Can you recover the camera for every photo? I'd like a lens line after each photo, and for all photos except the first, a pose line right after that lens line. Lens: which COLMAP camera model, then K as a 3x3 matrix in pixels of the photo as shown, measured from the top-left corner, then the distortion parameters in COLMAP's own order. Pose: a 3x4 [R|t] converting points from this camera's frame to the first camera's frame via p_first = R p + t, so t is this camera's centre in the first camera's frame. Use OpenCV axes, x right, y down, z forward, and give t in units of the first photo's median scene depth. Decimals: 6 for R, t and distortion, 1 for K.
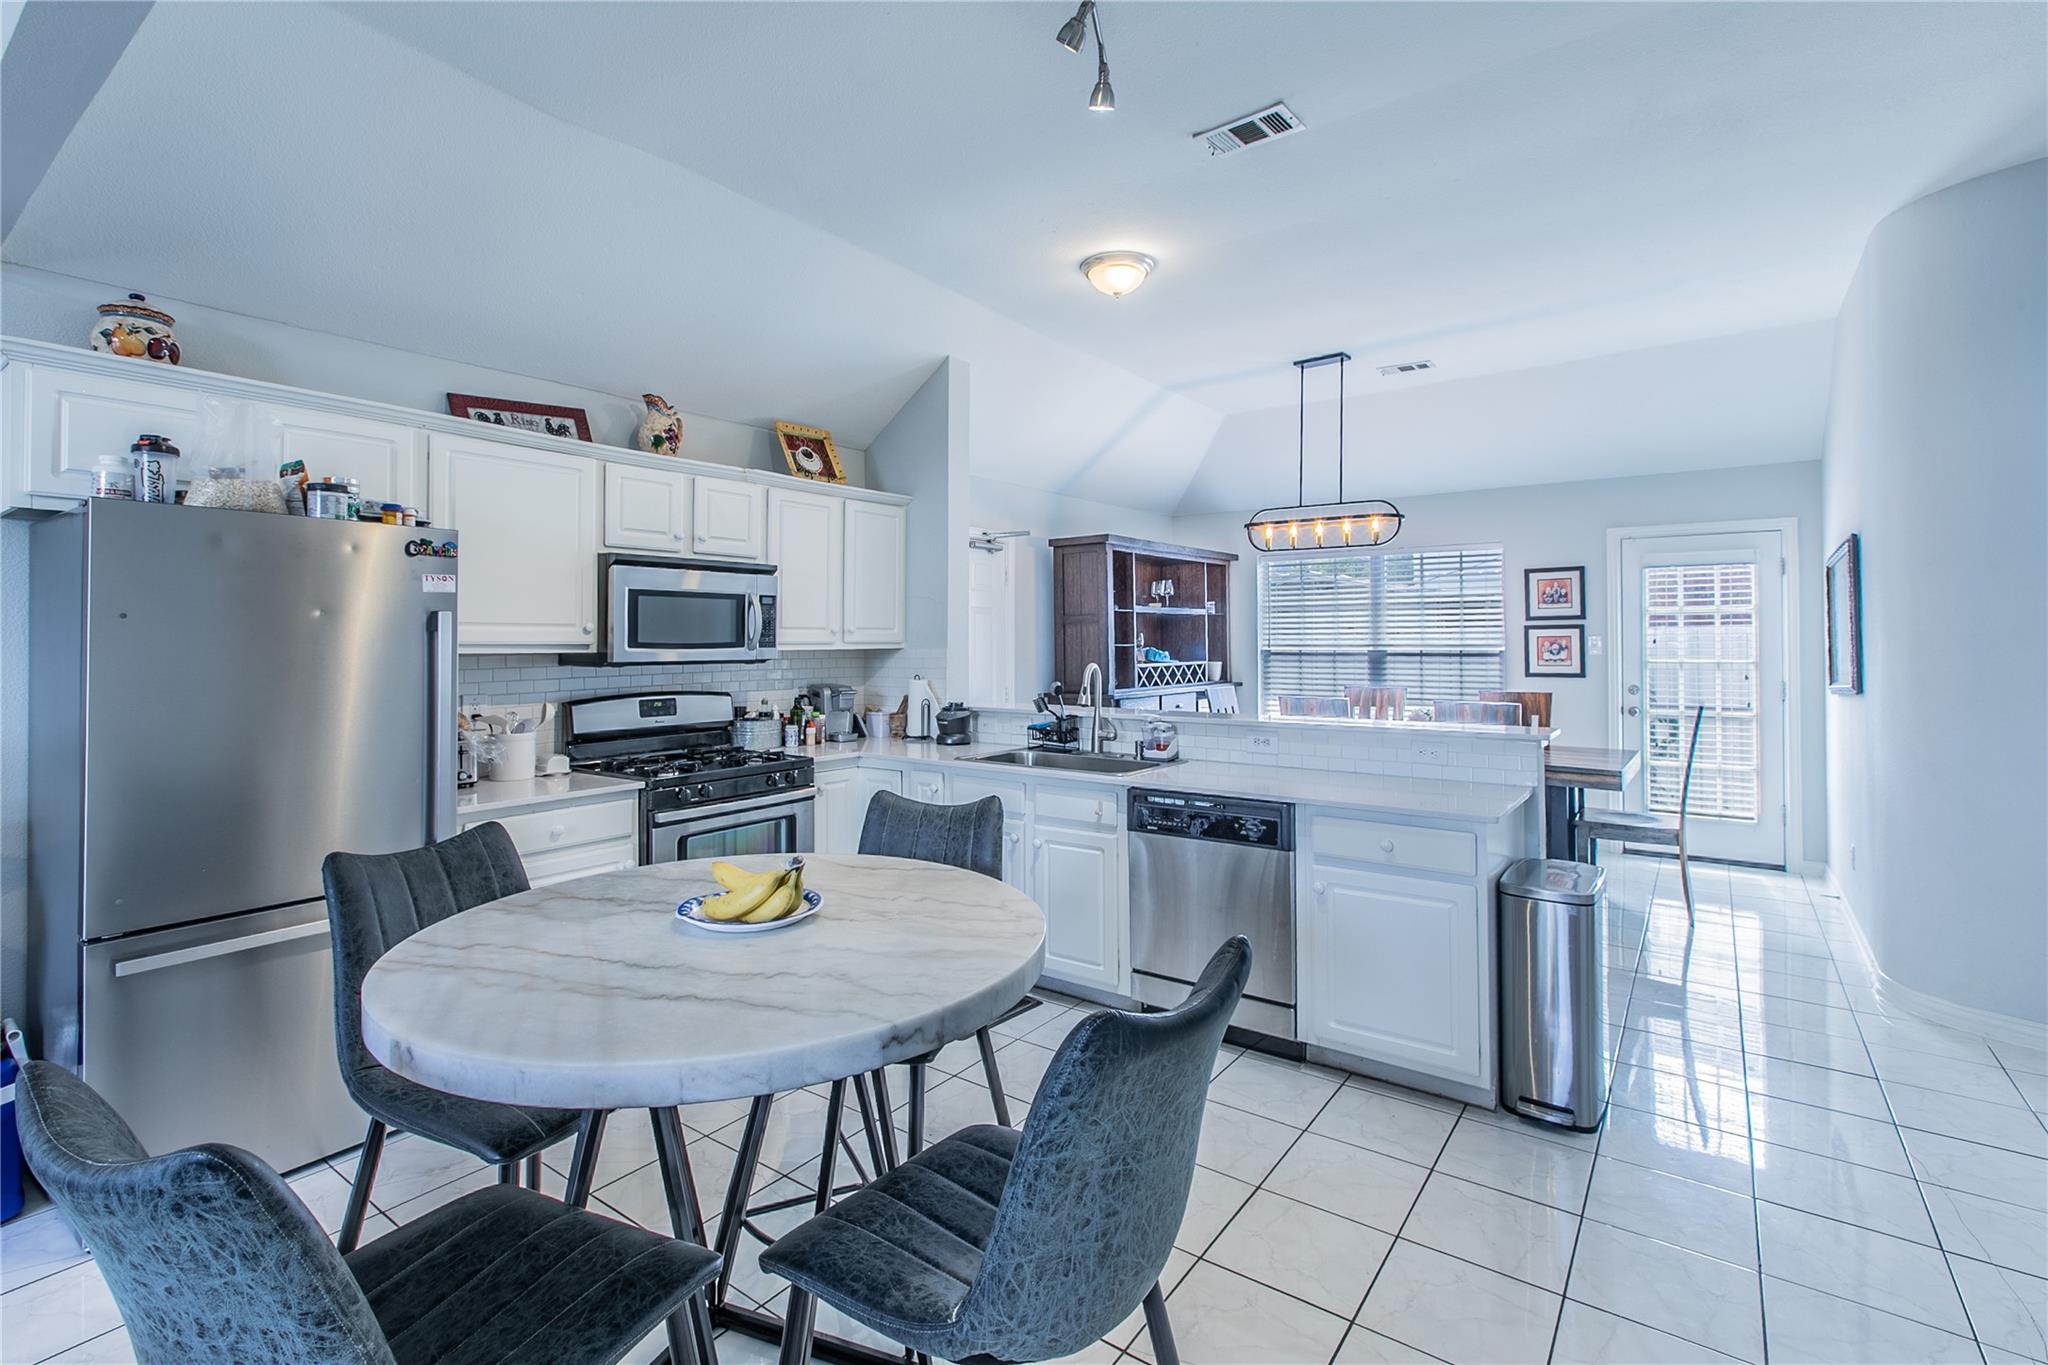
lens RADIAL K [[918.6, 0, 1038.4], [0, 918.6, 631.1], [0, 0, 1]] dist [-0.017958, -0.000248]
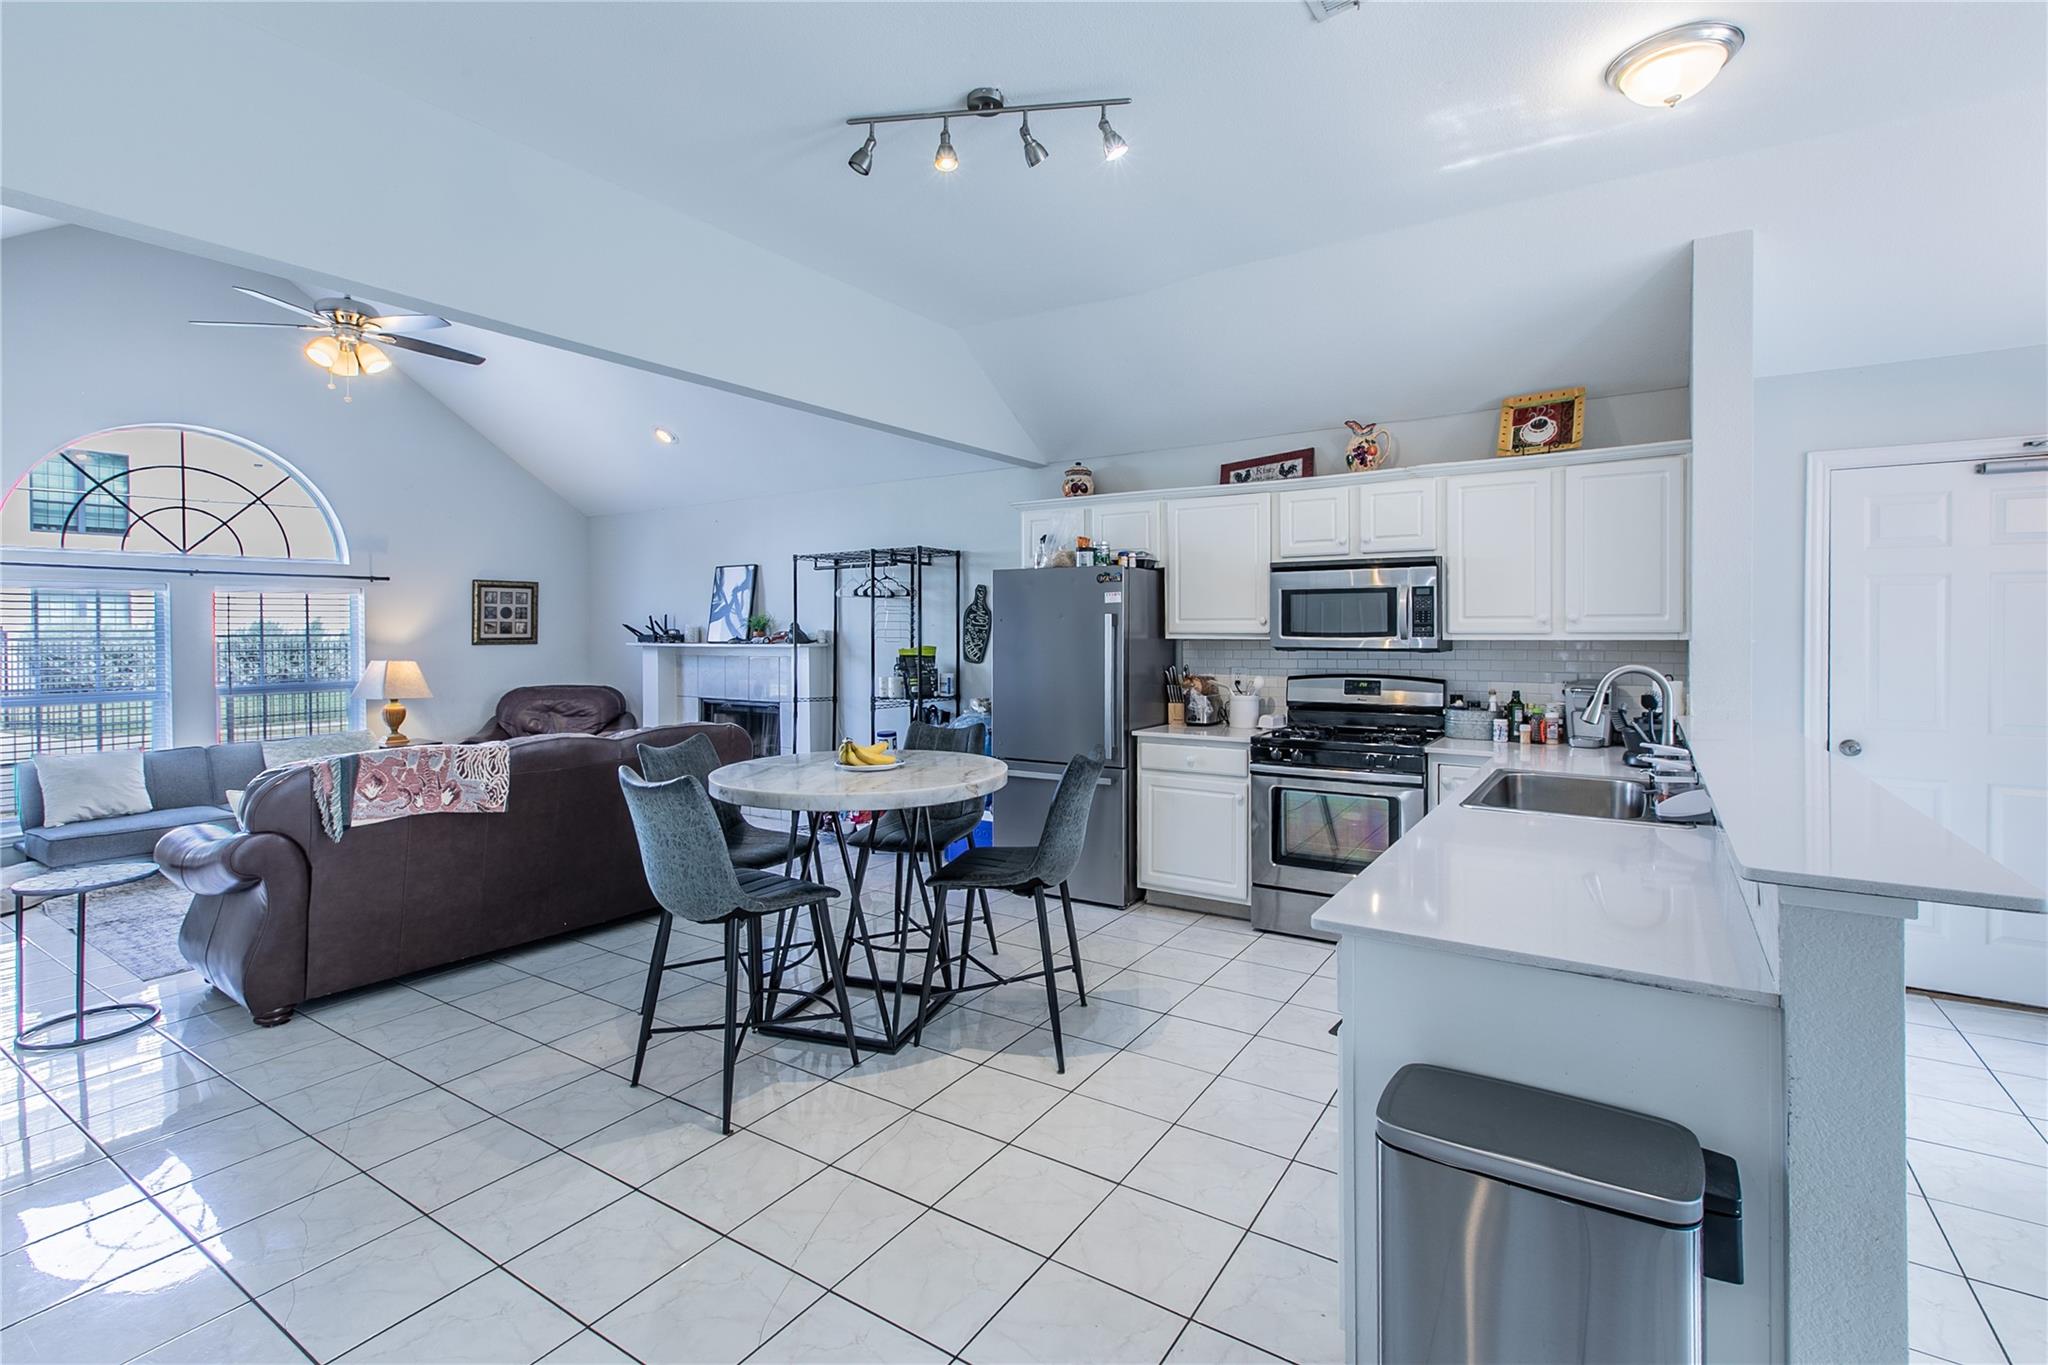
lens RADIAL K [[918.6, 0, 1029.5], [0, 918.6, 625.4], [0, 0, 1]] dist [-0.017958, -0.000248]
pose [[0.043518, -0.002209, -0.999050, 0.739043], [0.015175, 0.999884, -0.001549, -0.000173], [0.998937, -0.015093, 0.043546, 0.532622]]
